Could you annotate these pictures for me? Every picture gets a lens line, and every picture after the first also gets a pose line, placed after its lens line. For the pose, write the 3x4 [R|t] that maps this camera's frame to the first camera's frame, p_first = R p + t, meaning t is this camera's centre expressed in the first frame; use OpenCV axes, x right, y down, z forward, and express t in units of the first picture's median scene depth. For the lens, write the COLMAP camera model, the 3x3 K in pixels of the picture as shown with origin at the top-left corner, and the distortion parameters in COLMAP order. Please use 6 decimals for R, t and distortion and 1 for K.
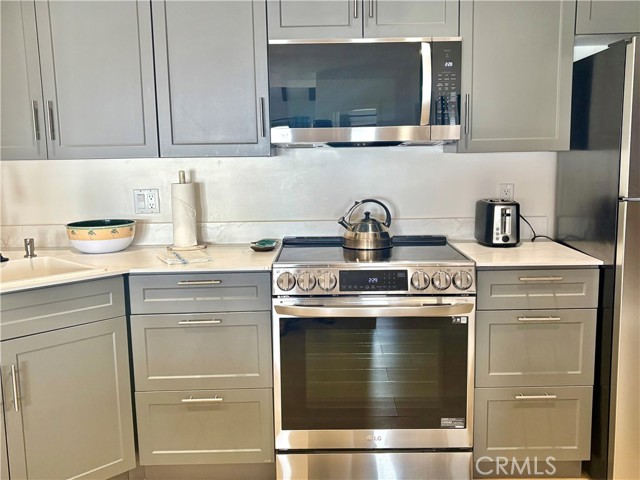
lens RADIAL K [[669.1, 0, 322.7], [0, 669.1, 239.2], [0, 0, 1]] dist [0.037459, 0.000000]
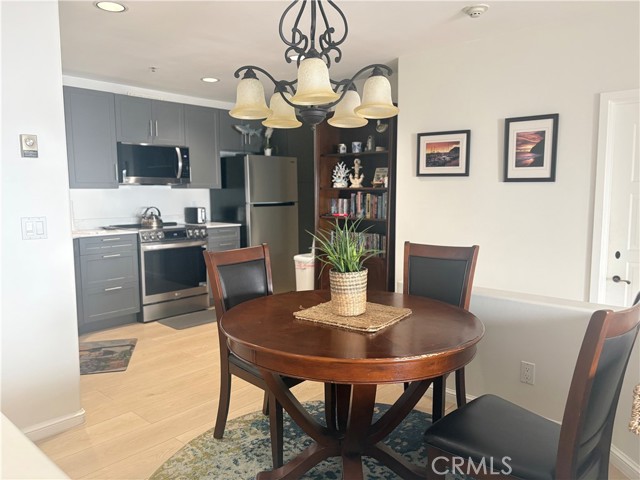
lens RADIAL K [[479.7, 0, 319.6], [0, 479.7, 238.1], [0, 0, 1]] dist [0.050994, -0.044907]
pose [[0.672850, -0.061347, 0.737231, -0.869158], [0.093350, 0.995631, -0.002348, 0.121999], [-0.733866, 0.070400, 0.675637, -0.663907]]
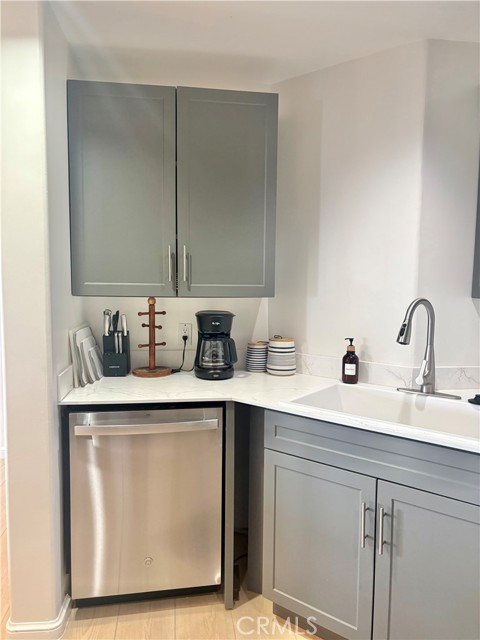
lens RADIAL K [[479.7, 0, 242.3], [0, 479.7, 323.6], [0, 0, 1]] dist [0.050994, -0.044907]
pose [[0.140139, 0.108337, -0.984187, 0.150056], [-0.145176, 0.985502, 0.087810, -0.091637], [0.979431, 0.130575, 0.153835, 0.531902]]
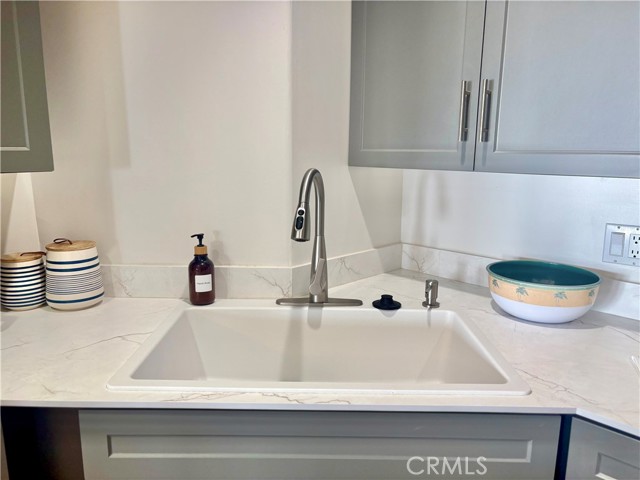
lens RADIAL K [[479.7, 0, 317.5], [0, 479.7, 241.8], [0, 0, 1]] dist [0.050994, -0.044907]
pose [[0.706724, 0.160456, -0.689054, -0.180133], [-0.114879, 0.987043, 0.112022, -0.086642], [0.698100, -0.000011, 0.716000, 0.560114]]
